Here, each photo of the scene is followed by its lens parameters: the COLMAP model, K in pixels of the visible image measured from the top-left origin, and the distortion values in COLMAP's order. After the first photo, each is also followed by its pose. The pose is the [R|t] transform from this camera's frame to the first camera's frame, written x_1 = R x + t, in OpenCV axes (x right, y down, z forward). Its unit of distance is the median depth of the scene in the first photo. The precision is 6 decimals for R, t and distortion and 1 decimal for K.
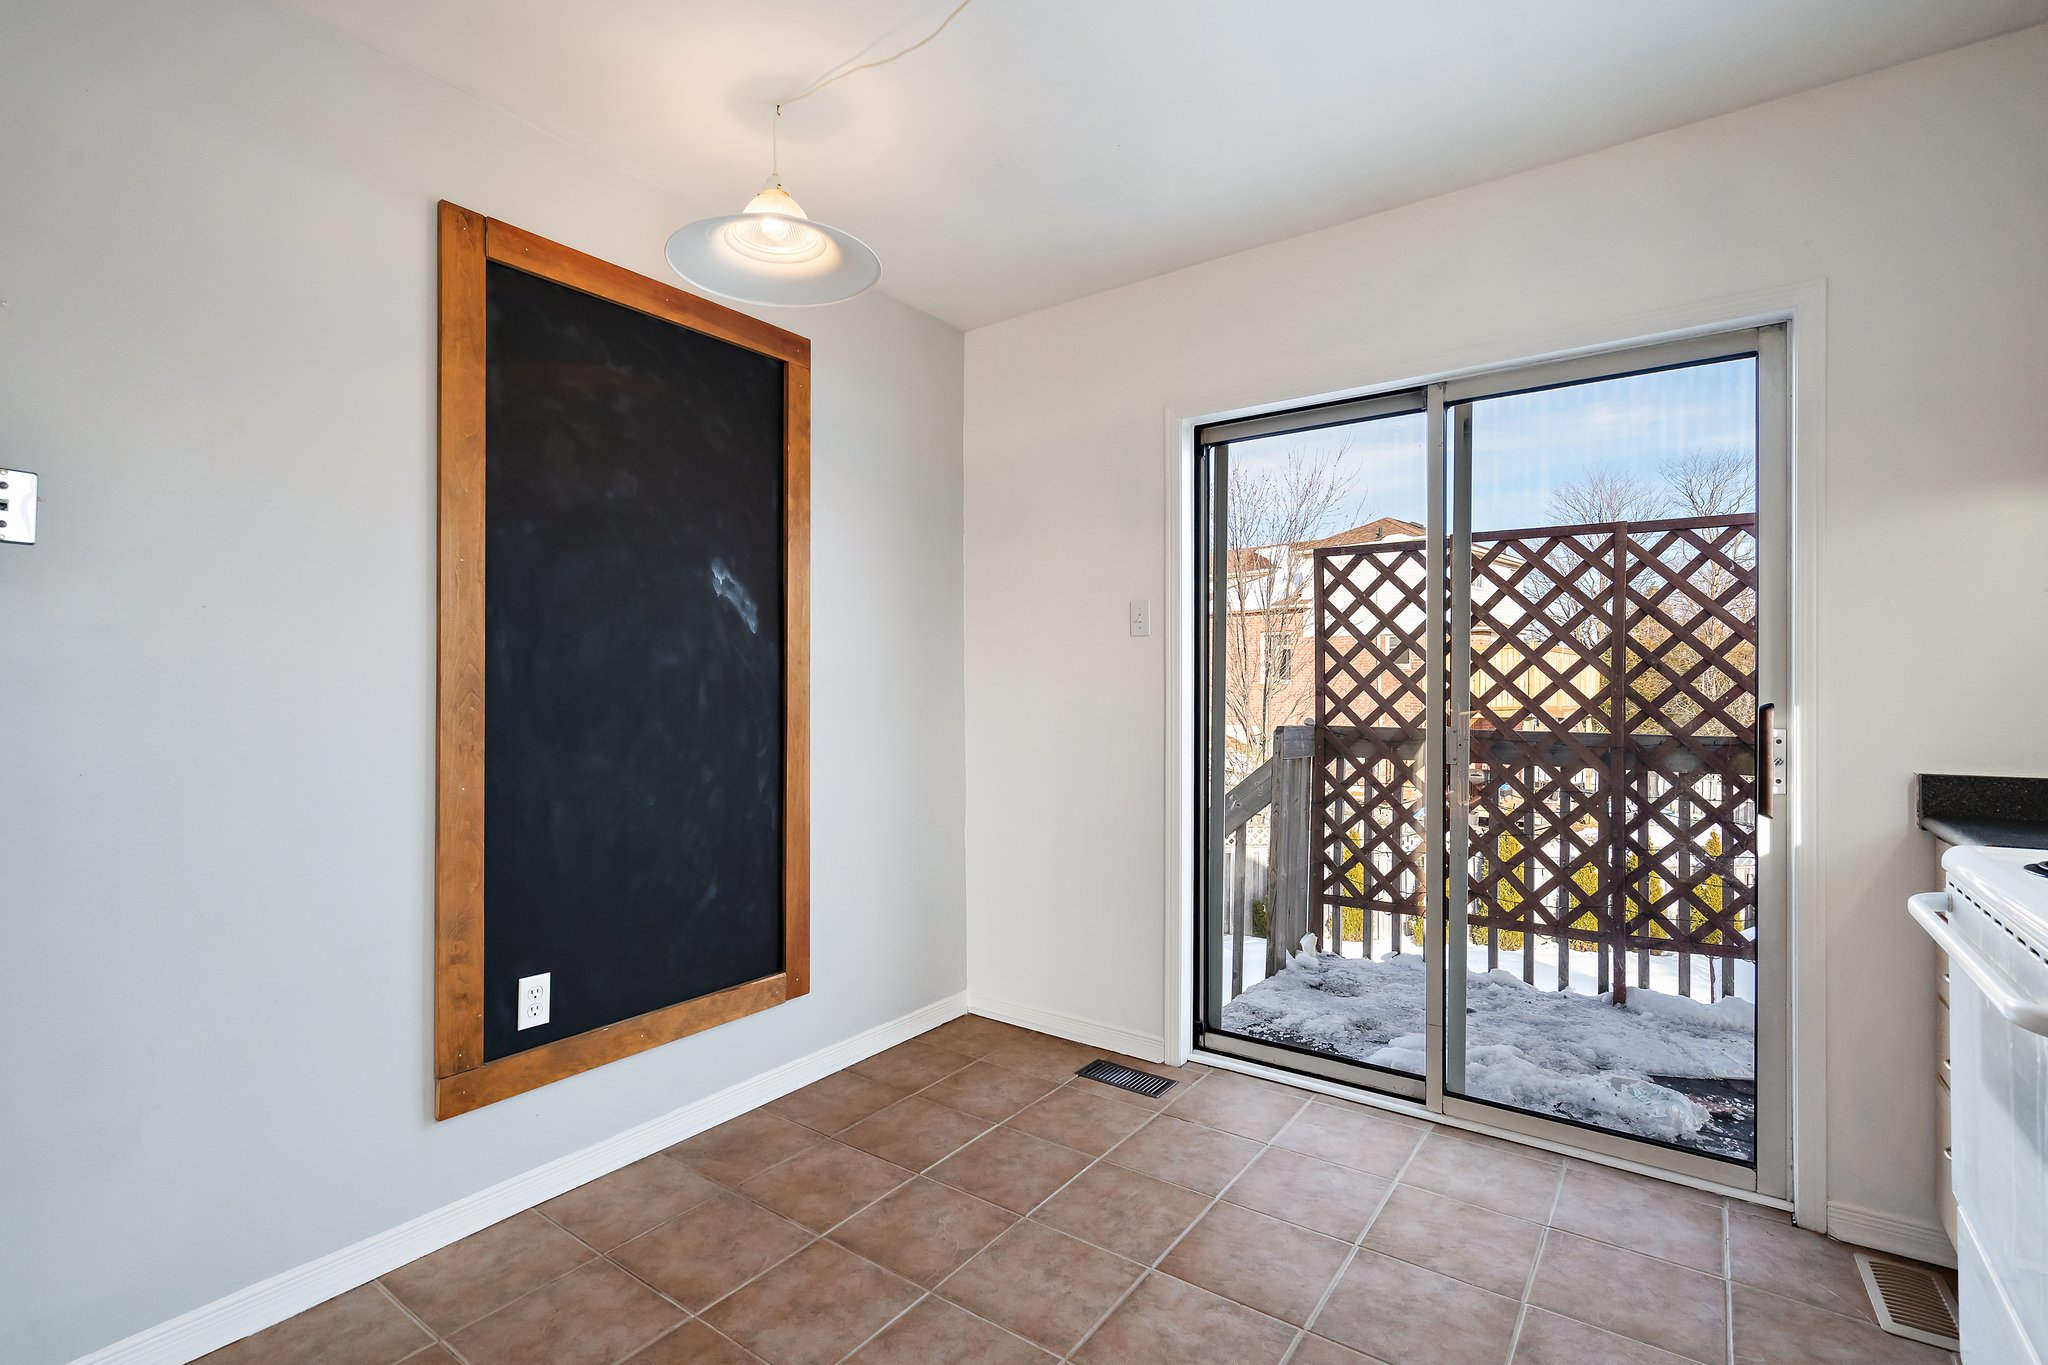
lens RADIAL K [[943.9, 0, 1023.1], [0, 943.9, 695.0], [0, 0, 1]] dist [-0.000320, -0.000265]
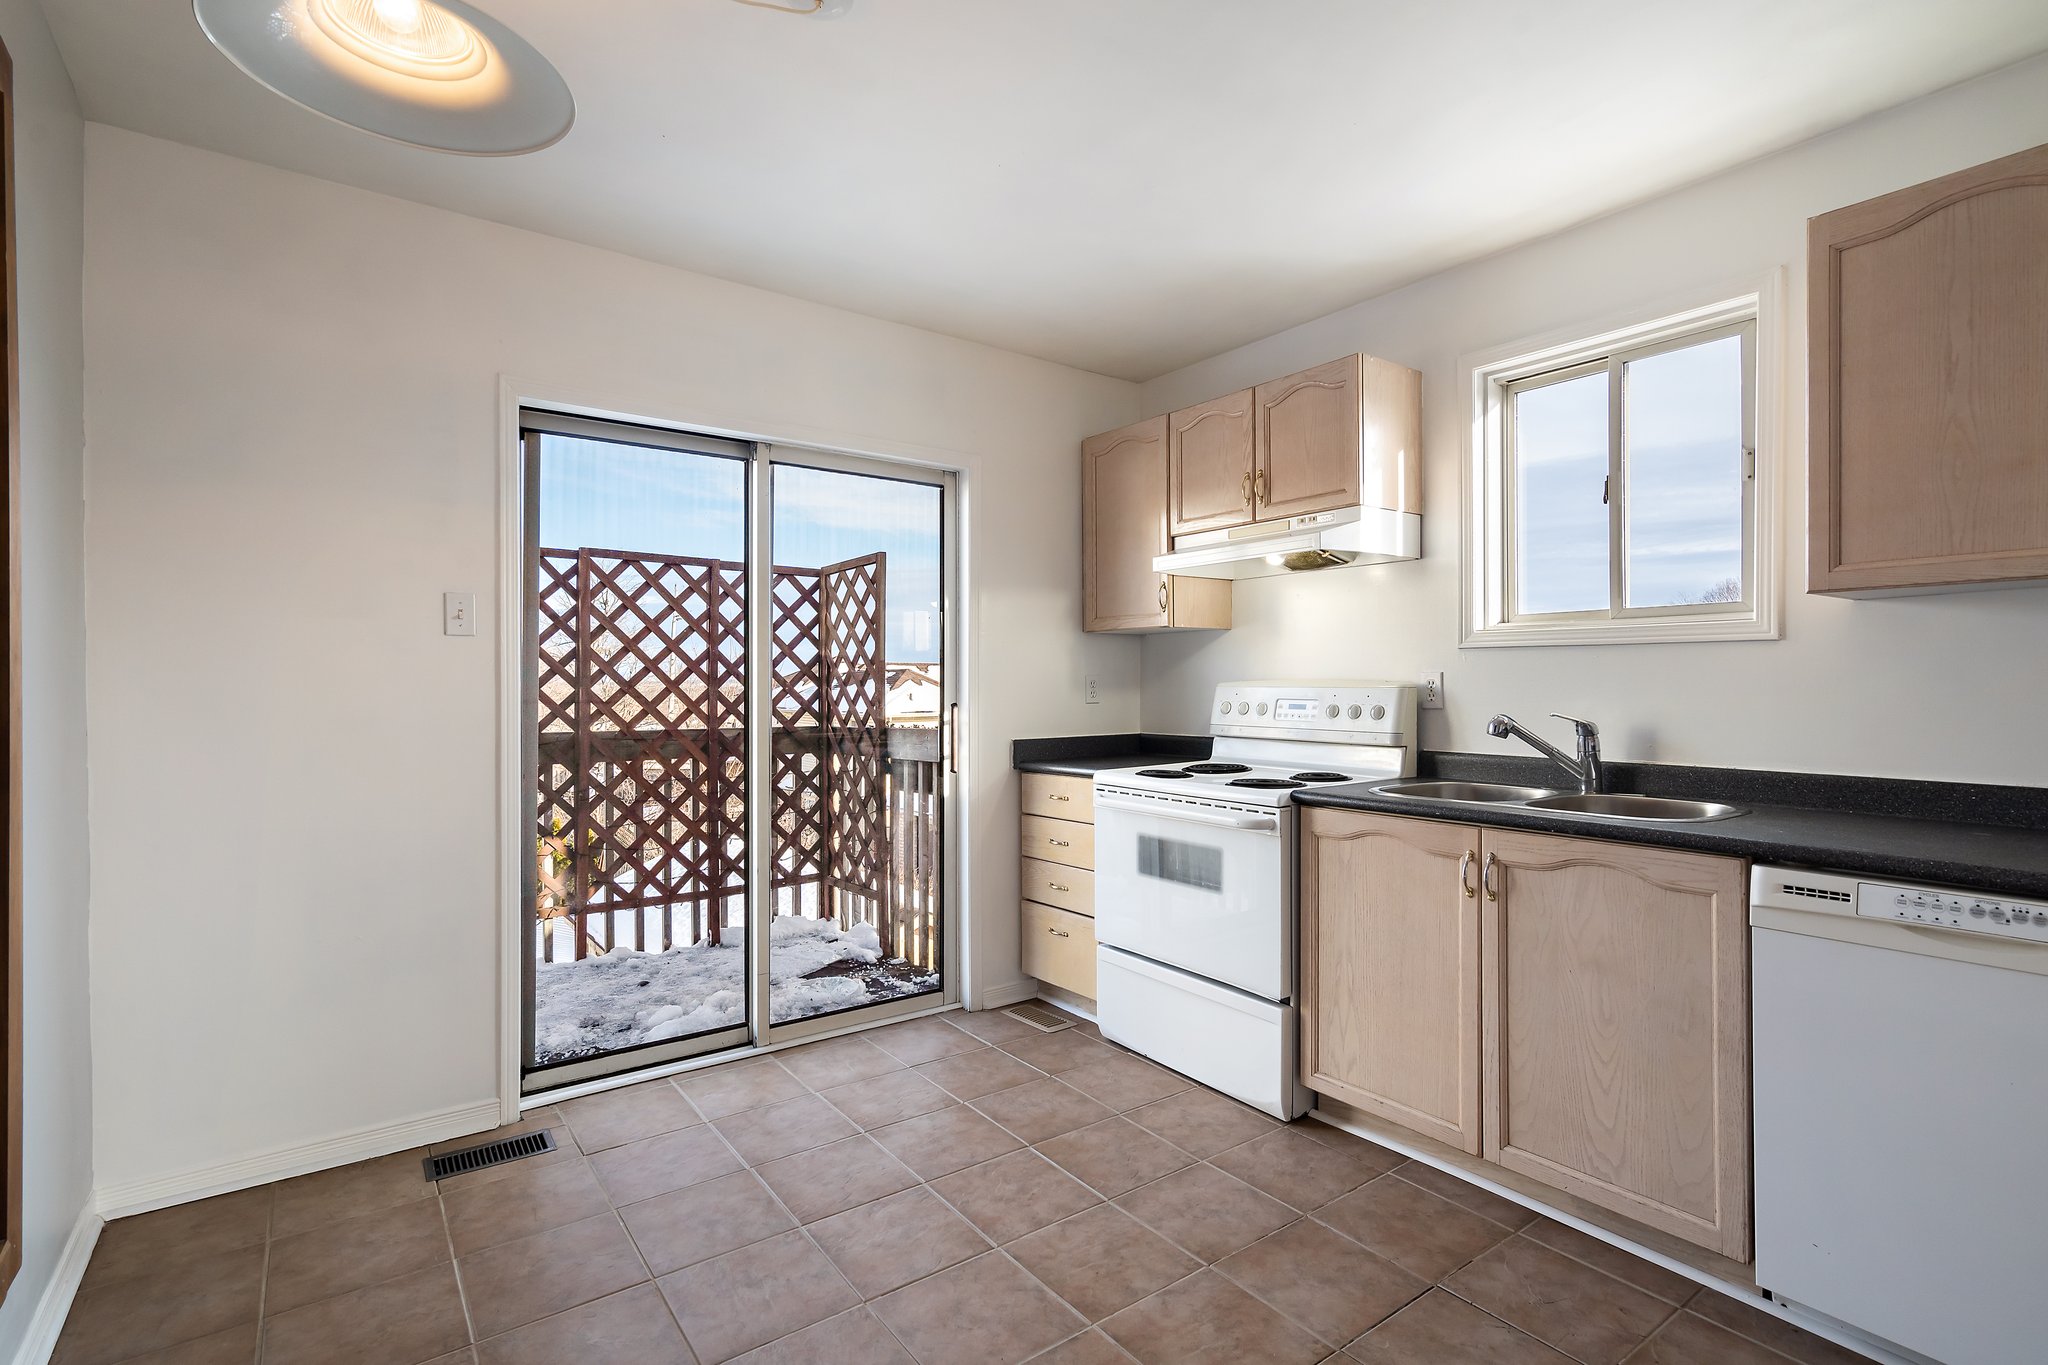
lens RADIAL K [[956.3, 0, 1024.0], [0, 956.3, 682.5], [0, 0, 1]] dist [-0.001800, 0.008673]
pose [[0.309810, 0.005227, 0.950784, -0.541122], [0.008523, 0.999929, -0.008275, -0.007059], [-0.950760, 0.010667, 0.309744, 0.261599]]
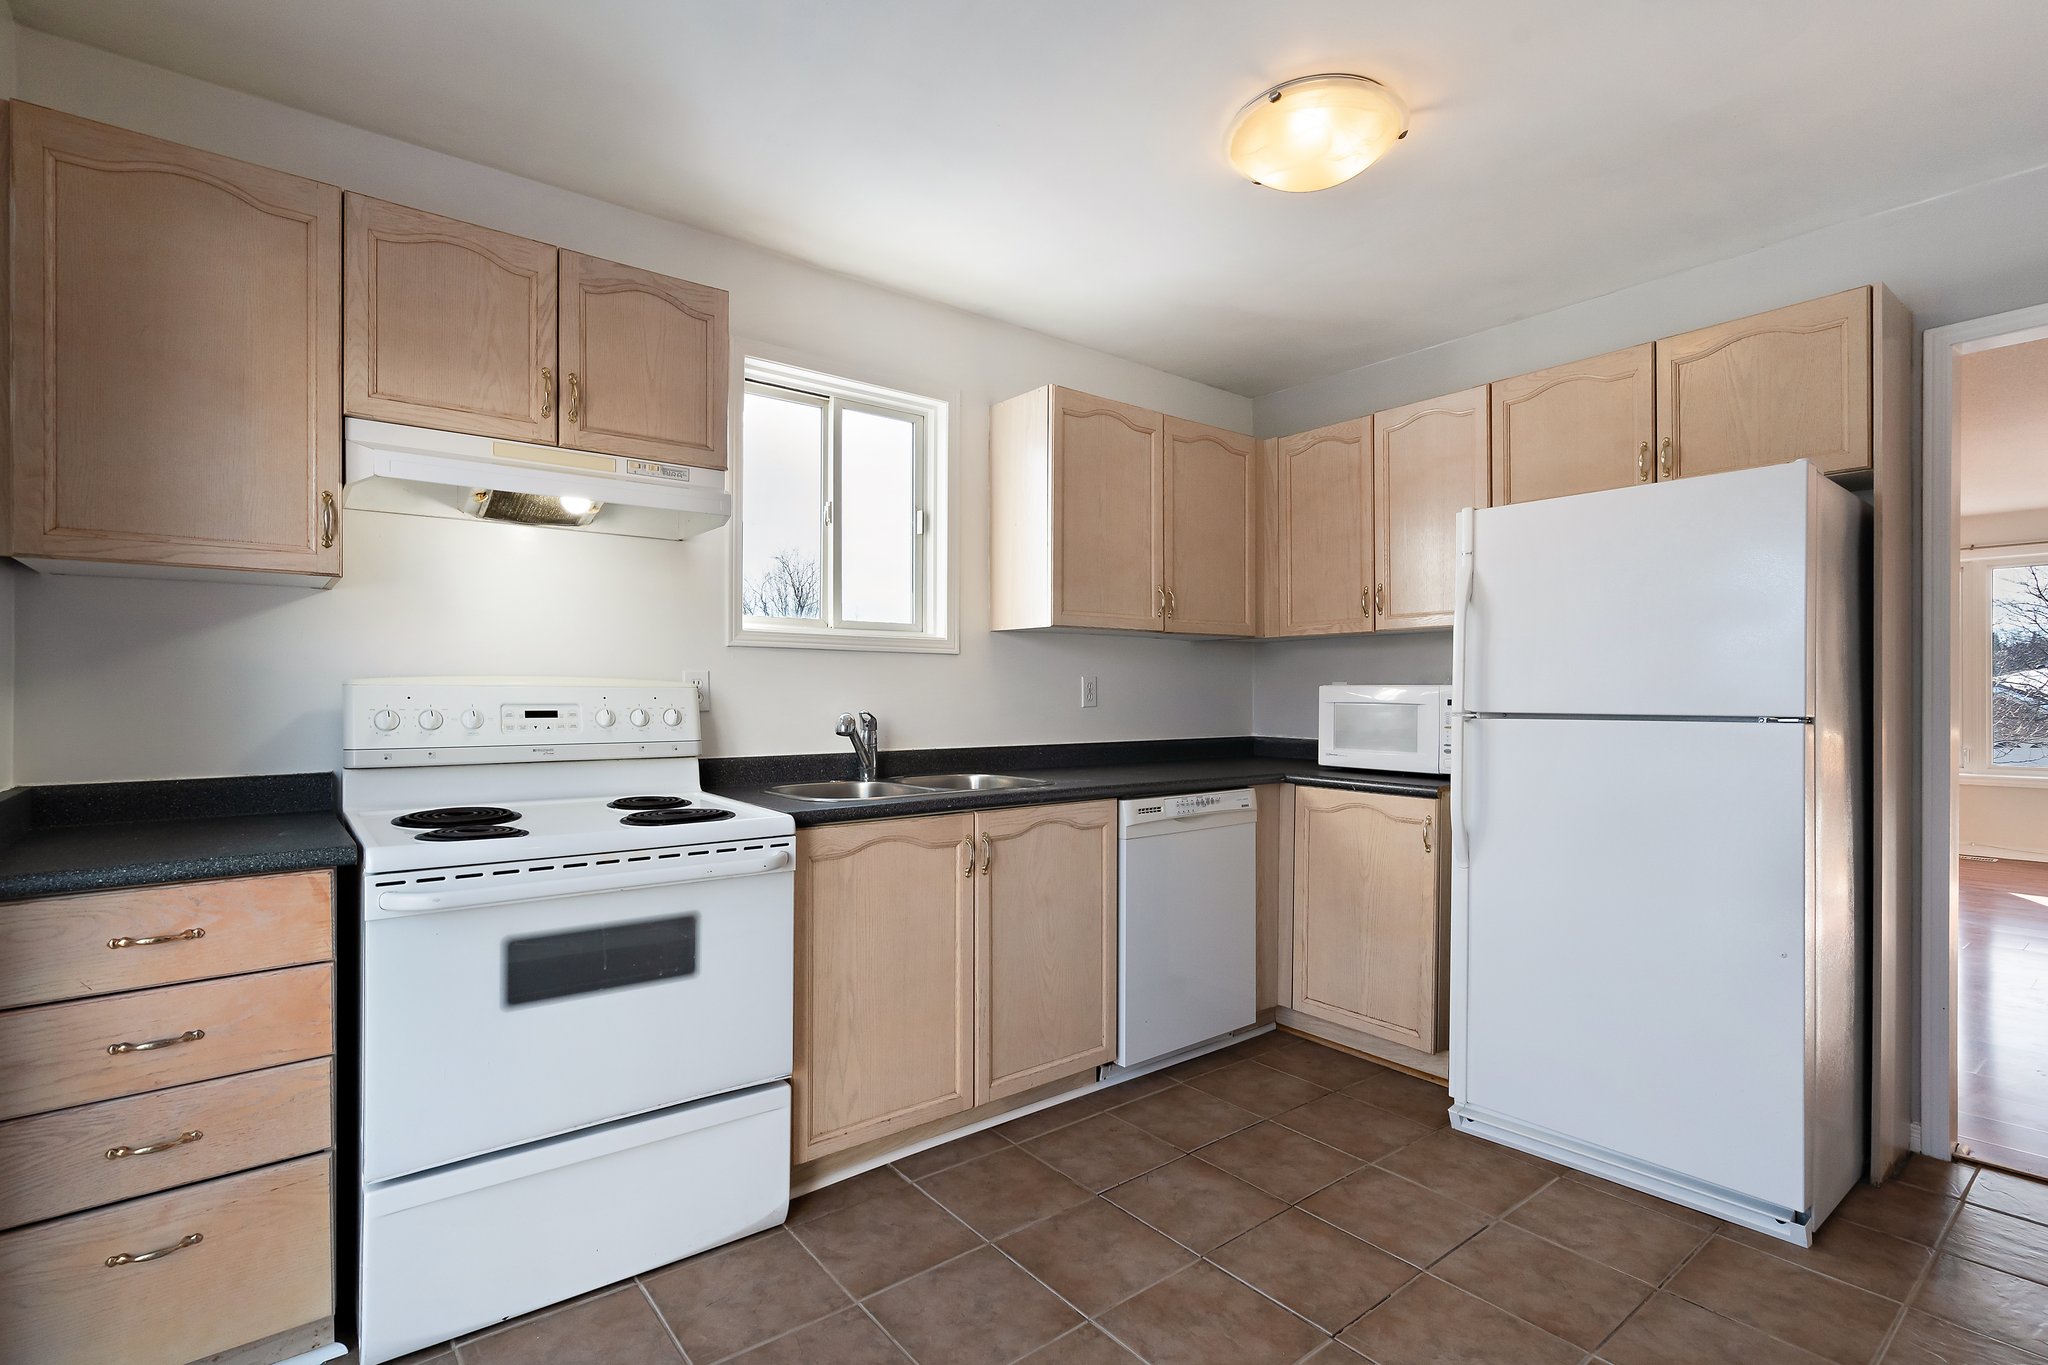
lens RADIAL K [[943.9, 0, 1023.1], [0, 943.9, 695.0], [0, 0, 1]] dist [-0.000320, -0.000265]
pose [[-0.957779, 0.003296, 0.287487, 0.008849], [0.005940, 0.999948, 0.008325, -0.005652], [-0.287445, 0.009681, -0.957748, 0.938775]]
